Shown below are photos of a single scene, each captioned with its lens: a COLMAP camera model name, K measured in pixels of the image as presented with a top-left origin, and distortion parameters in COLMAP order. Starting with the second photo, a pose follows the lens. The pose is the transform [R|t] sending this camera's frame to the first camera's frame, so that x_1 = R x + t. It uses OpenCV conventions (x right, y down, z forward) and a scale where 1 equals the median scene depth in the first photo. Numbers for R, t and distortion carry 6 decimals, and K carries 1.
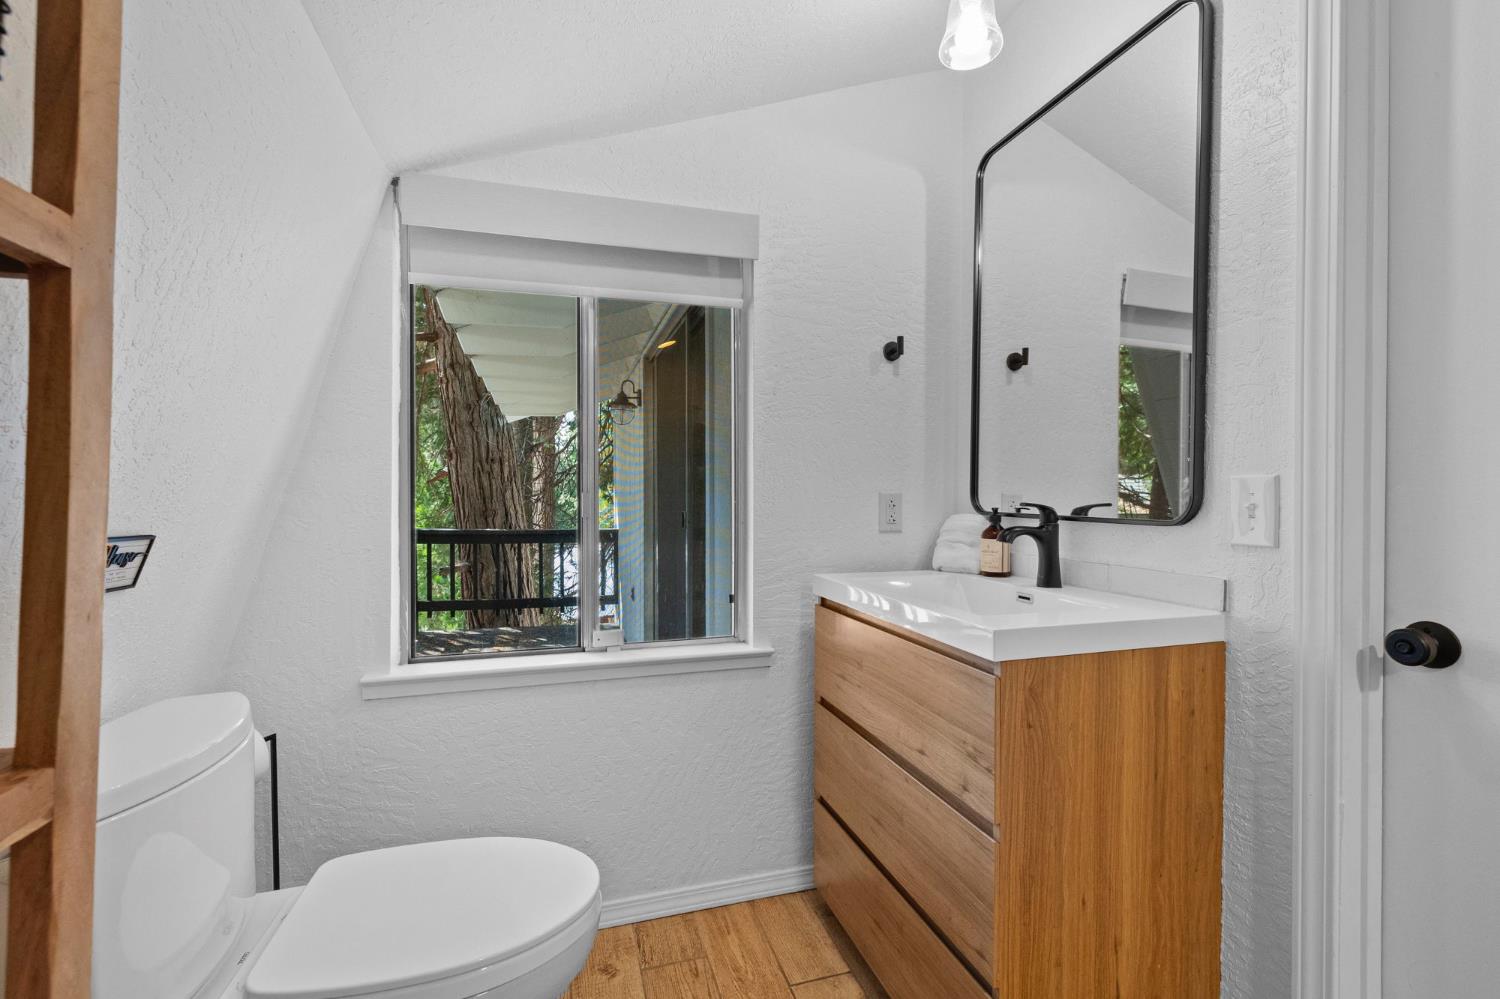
lens RADIAL K [[637.2, 0, 753.5], [0, 637.2, 499.2], [0, 0, 1]] dist [-0.000458, 0.000377]
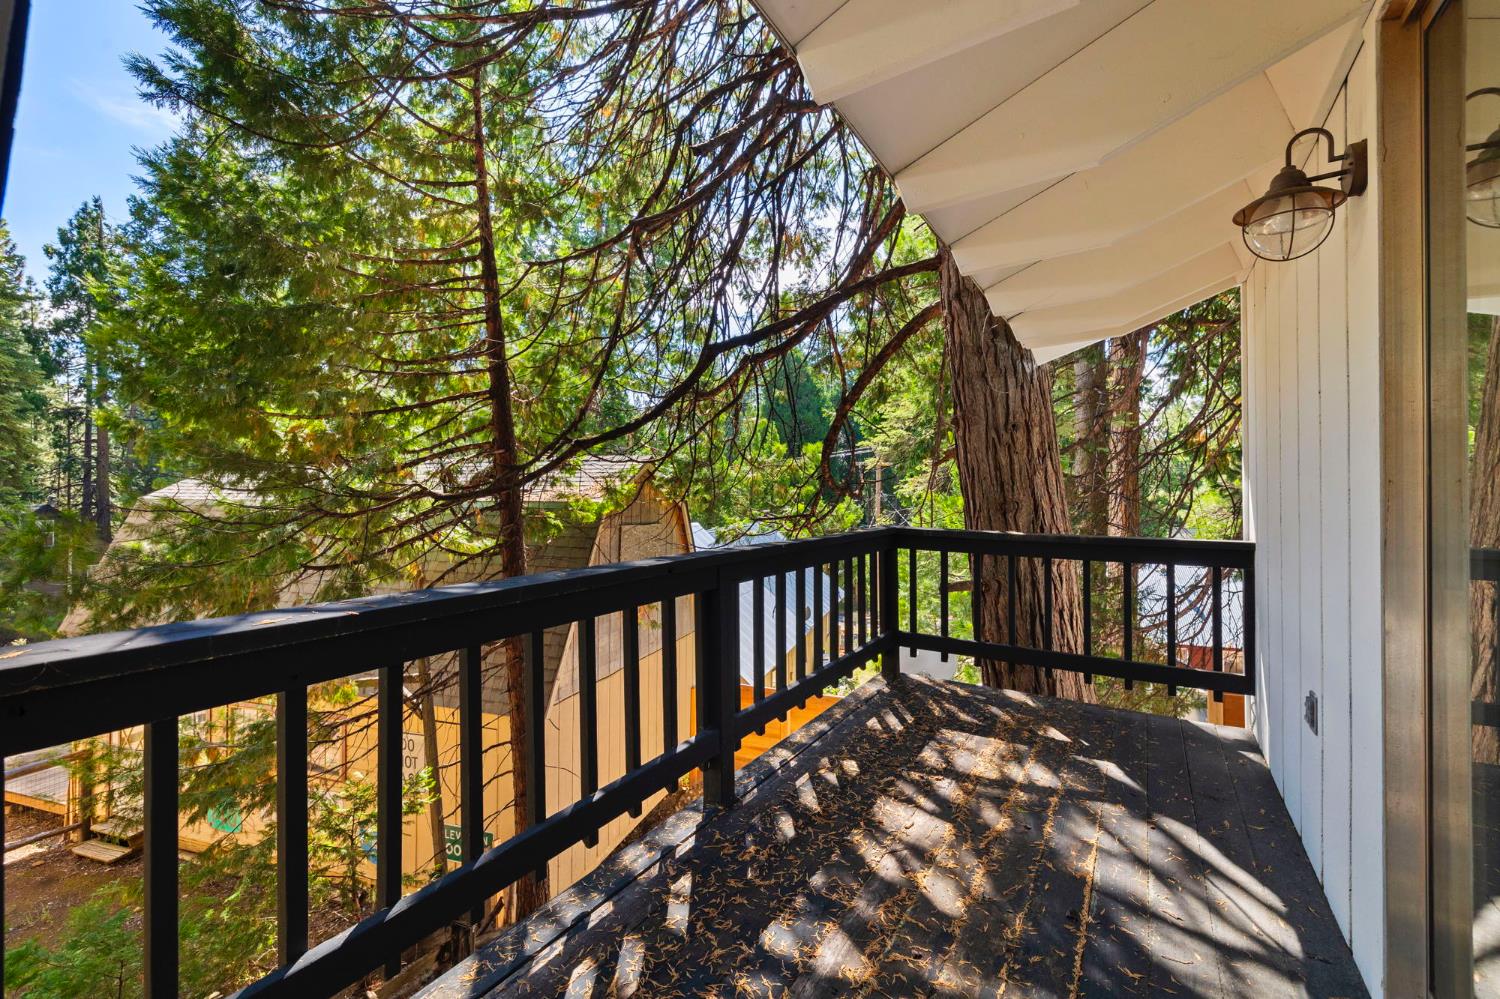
lens RADIAL K [[637.2, 0, 757.9], [0, 637.2, 493.3], [0, 0, 1]] dist [-0.000458, 0.000377]
pose [[0.663259, -0.000831, -0.748389, -0.093246], [-0.001980, 0.999994, -0.002865, 0.010956], [0.748387, 0.003382, 0.663253, 0.367924]]
